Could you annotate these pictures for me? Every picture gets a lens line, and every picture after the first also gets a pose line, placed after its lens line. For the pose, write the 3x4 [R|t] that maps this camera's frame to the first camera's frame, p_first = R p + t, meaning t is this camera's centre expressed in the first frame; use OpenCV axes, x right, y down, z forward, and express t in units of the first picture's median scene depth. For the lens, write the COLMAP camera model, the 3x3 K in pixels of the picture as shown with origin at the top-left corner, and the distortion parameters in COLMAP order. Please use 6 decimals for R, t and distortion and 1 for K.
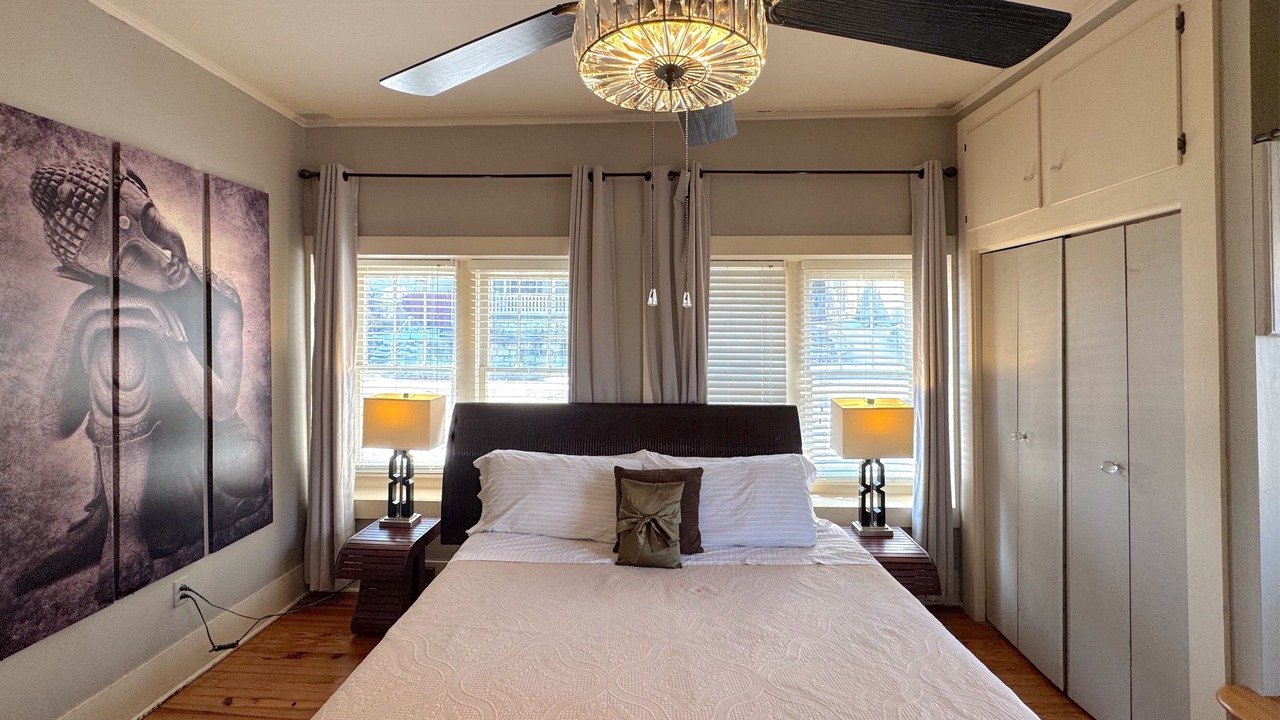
lens RADIAL K [[586.3, 0, 641.3], [0, 586.3, 322.7], [0, 0, 1]] dist [0.000388, -0.000227]
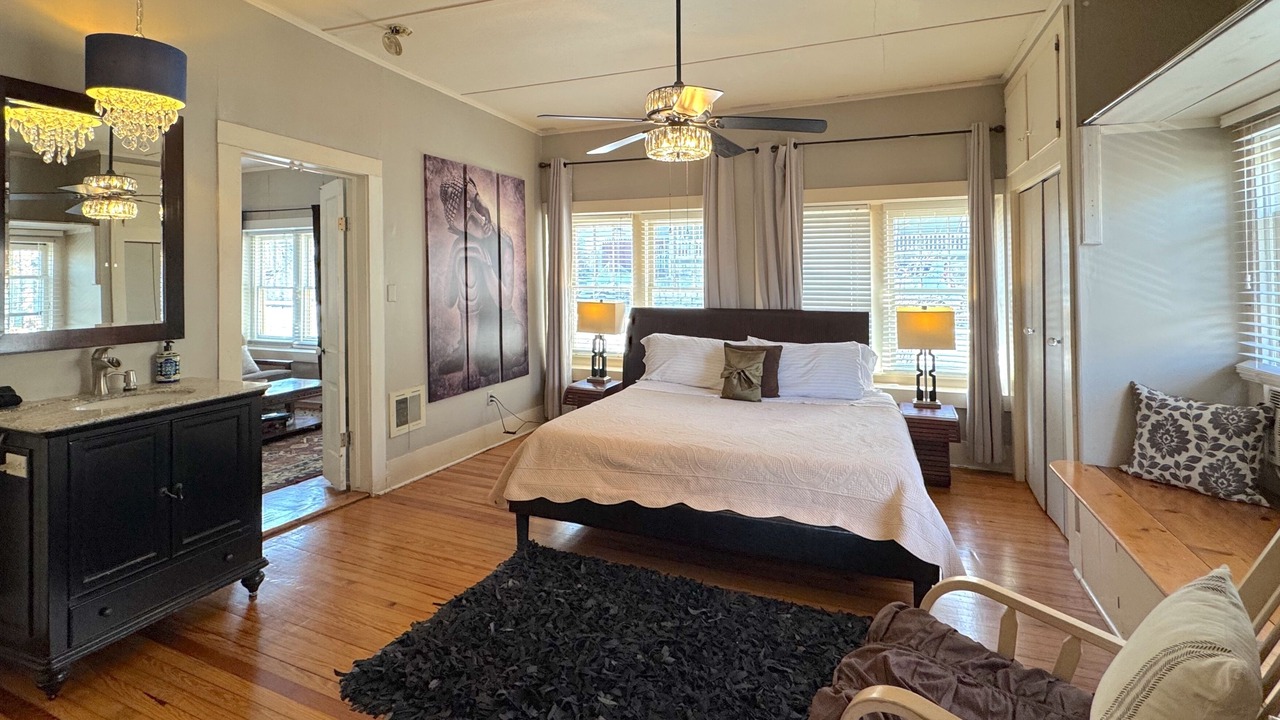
lens RADIAL K [[615.2, 0, 640.4], [0, 615.2, 268.8], [0, 0, 1]] dist [-0.001715, -0.000302]
pose [[0.946959, -0.011855, -0.321136, 0.243261], [0.011481, 0.999929, -0.003060, 0.044311], [0.321149, -0.000789, 0.947028, -0.563294]]
